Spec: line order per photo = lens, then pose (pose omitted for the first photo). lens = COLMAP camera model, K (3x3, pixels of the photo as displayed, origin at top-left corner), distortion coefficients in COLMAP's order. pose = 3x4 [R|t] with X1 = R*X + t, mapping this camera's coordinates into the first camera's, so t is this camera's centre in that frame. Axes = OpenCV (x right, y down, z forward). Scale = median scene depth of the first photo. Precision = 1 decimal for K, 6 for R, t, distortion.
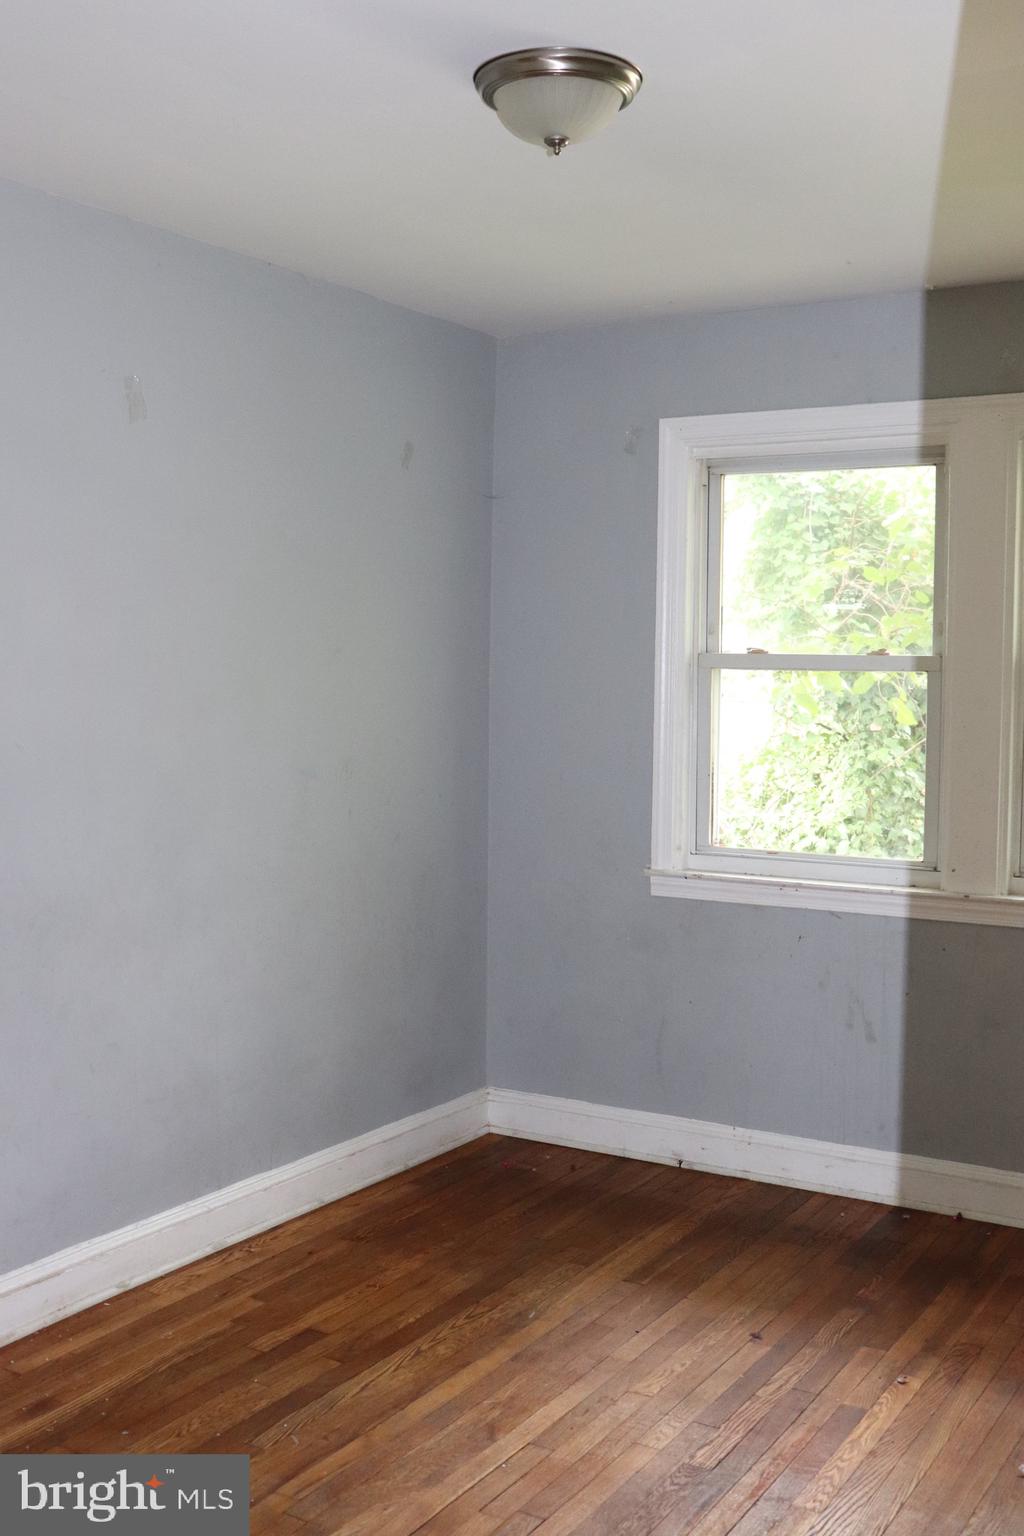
lens RADIAL K [[1646.4, 0, 512.0], [0, 1646.4, 768.0], [0, 0, 1]] dist [-0.104562, 0.229790]
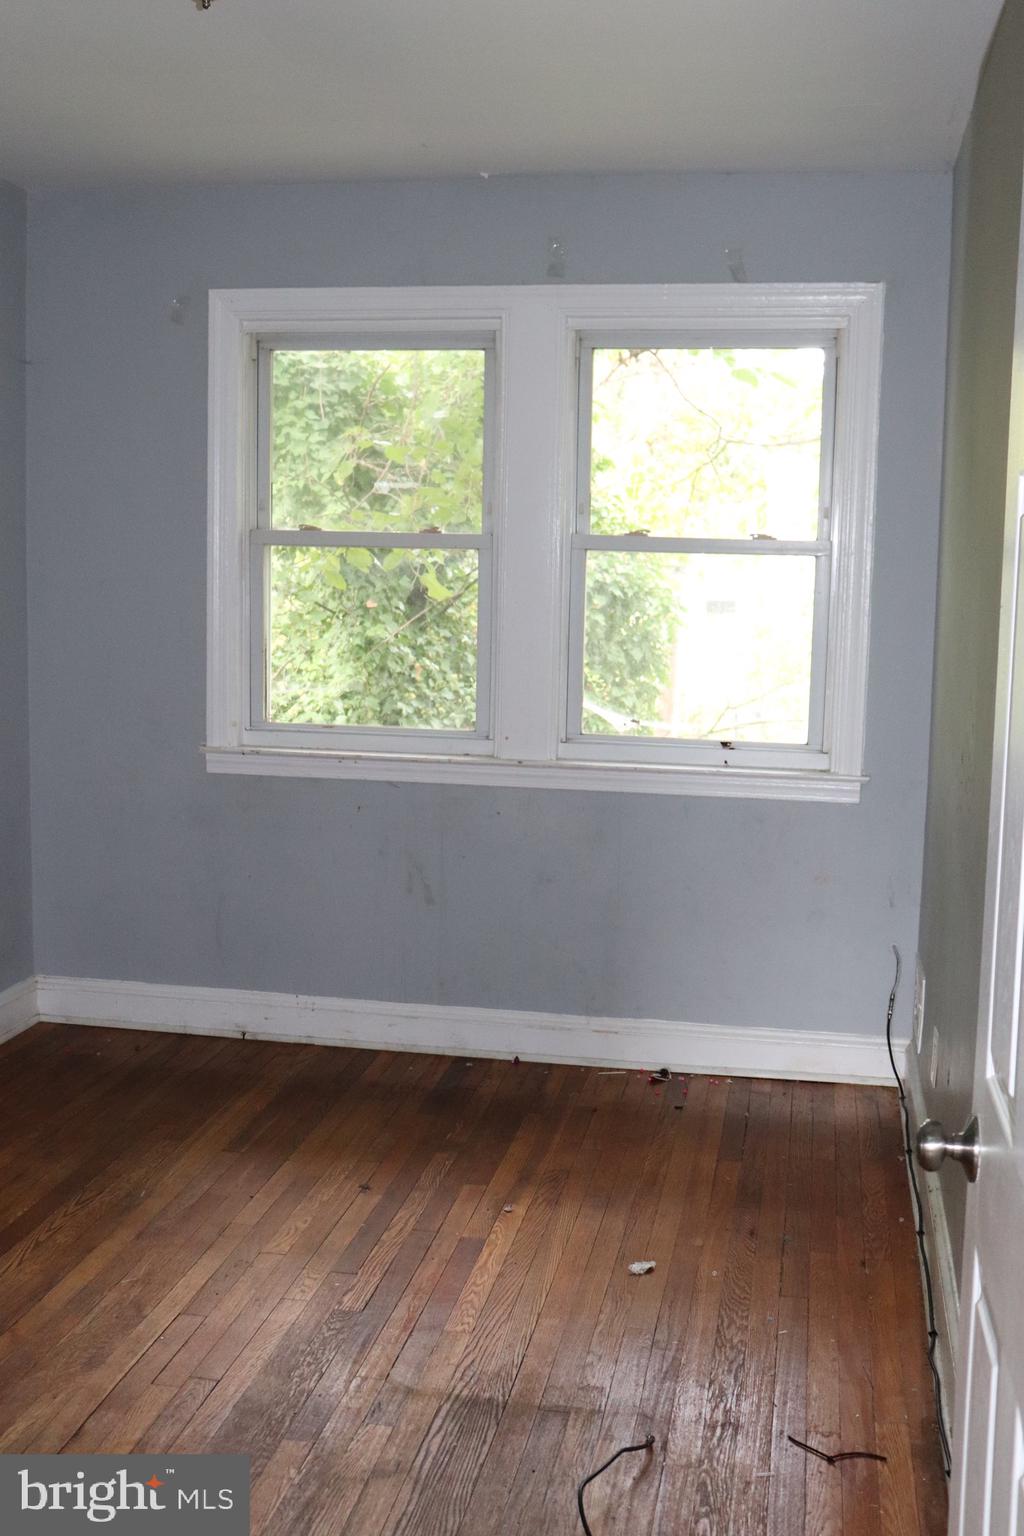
lens RADIAL K [[1646.4, 0, 512.0], [0, 1646.4, 768.0], [0, 0, 1]] dist [-0.104562, 0.229790]
pose [[0.935497, -0.036006, 0.351495, -0.108913], [0.010147, 0.997122, 0.075136, 0.001871], [-0.353189, -0.066723, 0.933170, 0.003425]]
